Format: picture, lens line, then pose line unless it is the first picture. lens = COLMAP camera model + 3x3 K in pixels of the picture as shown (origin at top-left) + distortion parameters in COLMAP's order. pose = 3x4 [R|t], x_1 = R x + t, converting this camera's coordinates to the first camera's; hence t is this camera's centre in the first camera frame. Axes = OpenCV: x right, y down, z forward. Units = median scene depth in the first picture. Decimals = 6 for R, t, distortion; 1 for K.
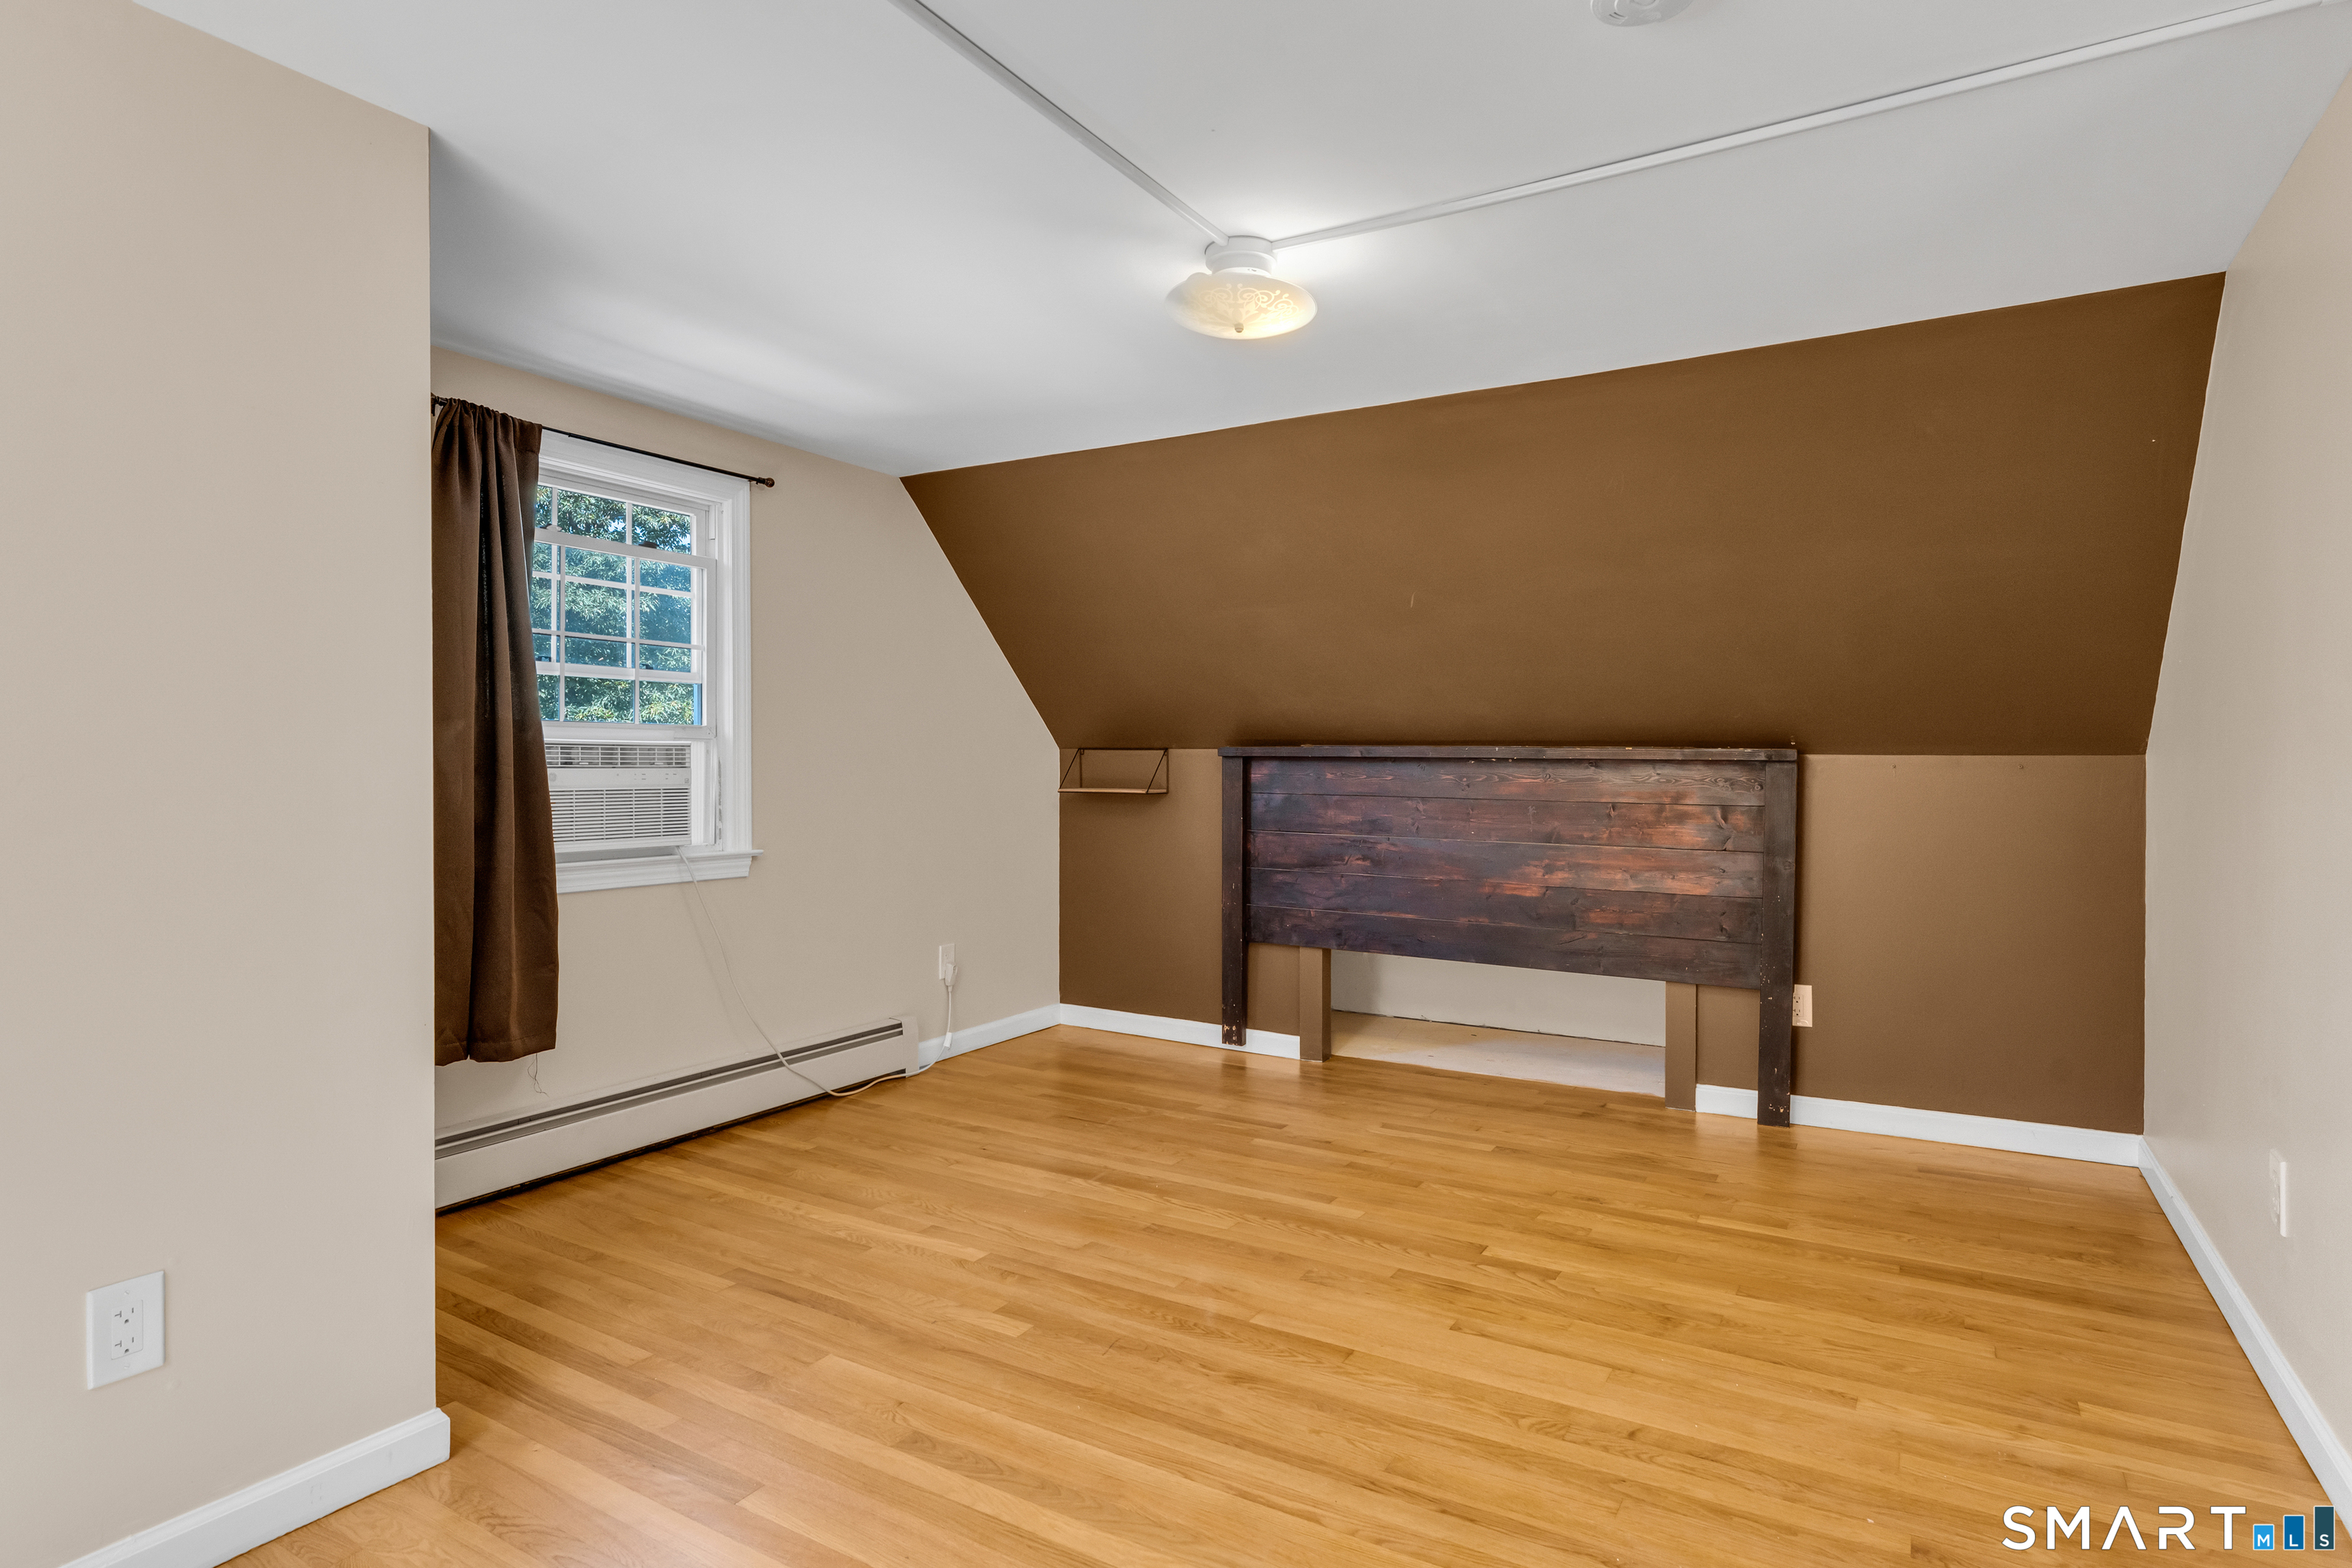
lens RADIAL K [[1180.0, 0, 1163.4], [0, 1180.0, 776.2], [0, 0, 1]] dist [0.000203, -0.000054]
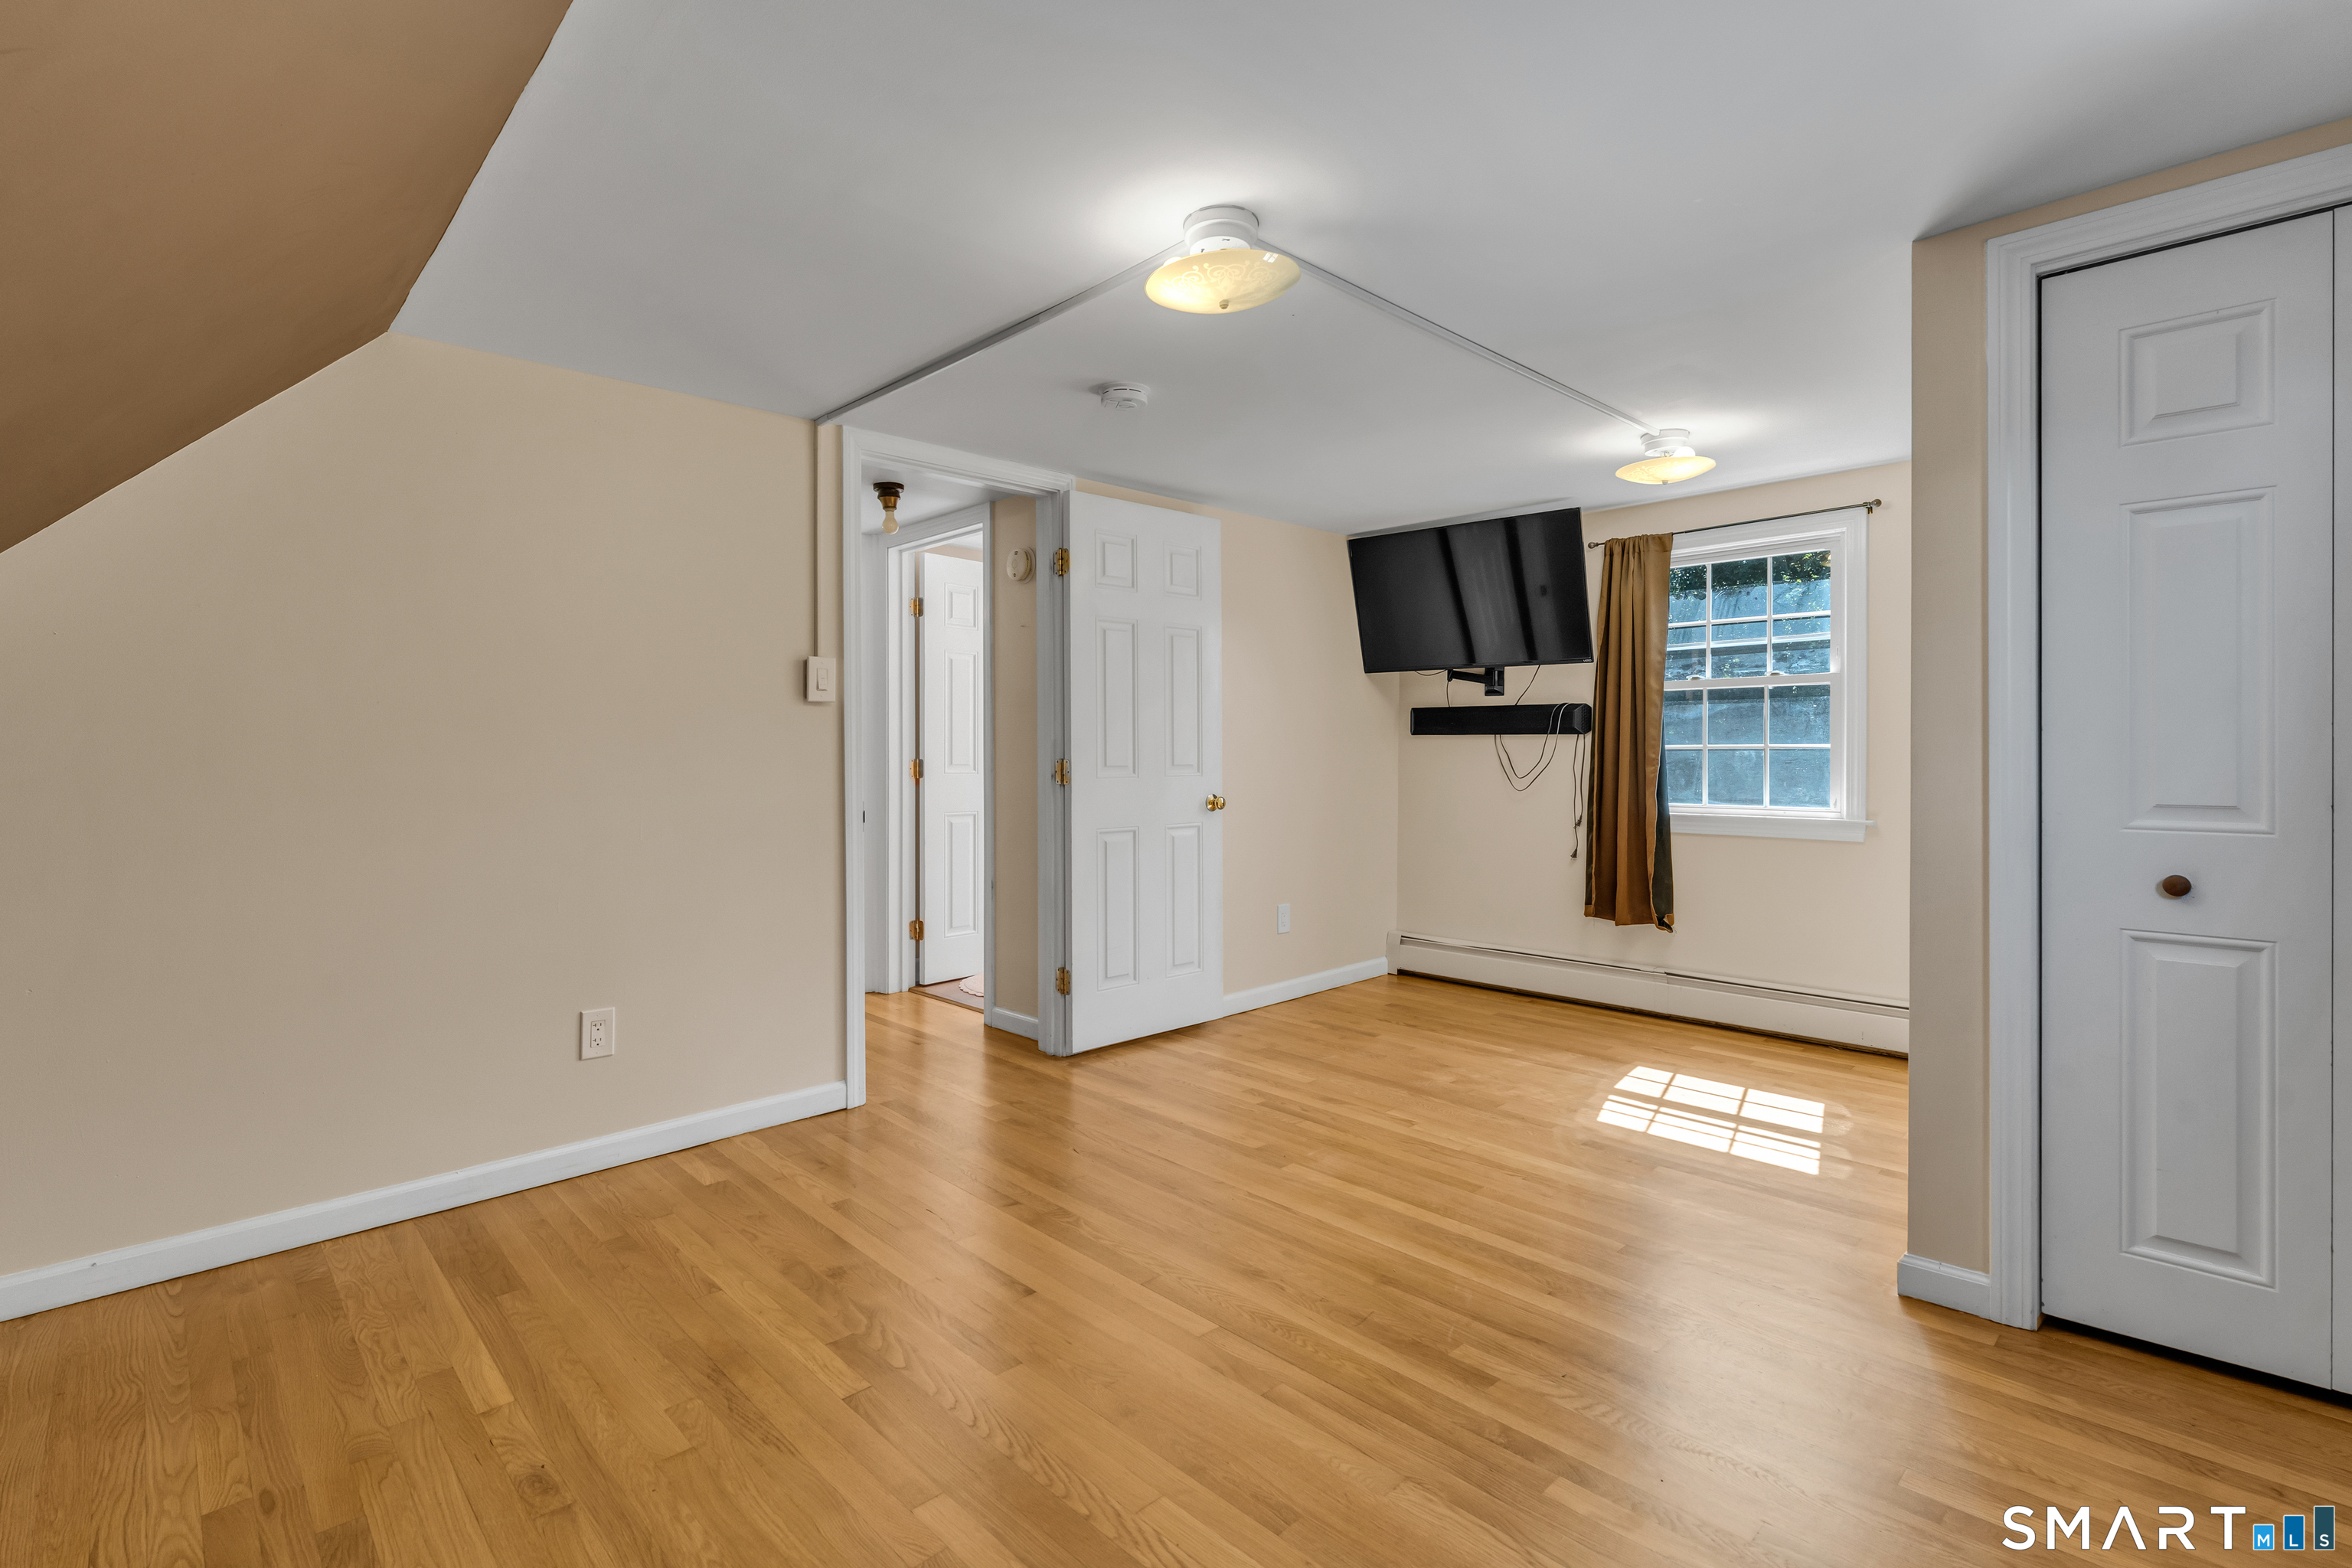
lens RADIAL K [[1111.7, 0, 1176.0], [0, 1111.7, 784.0], [0, 0, 1]] dist [0.000515, 0.000220]
pose [[-0.970968, 0.000366, 0.239210, -0.109893], [0.009005, 0.999346, 0.035022, -0.013398], [-0.239041, 0.036160, -0.970336, 1.850333]]
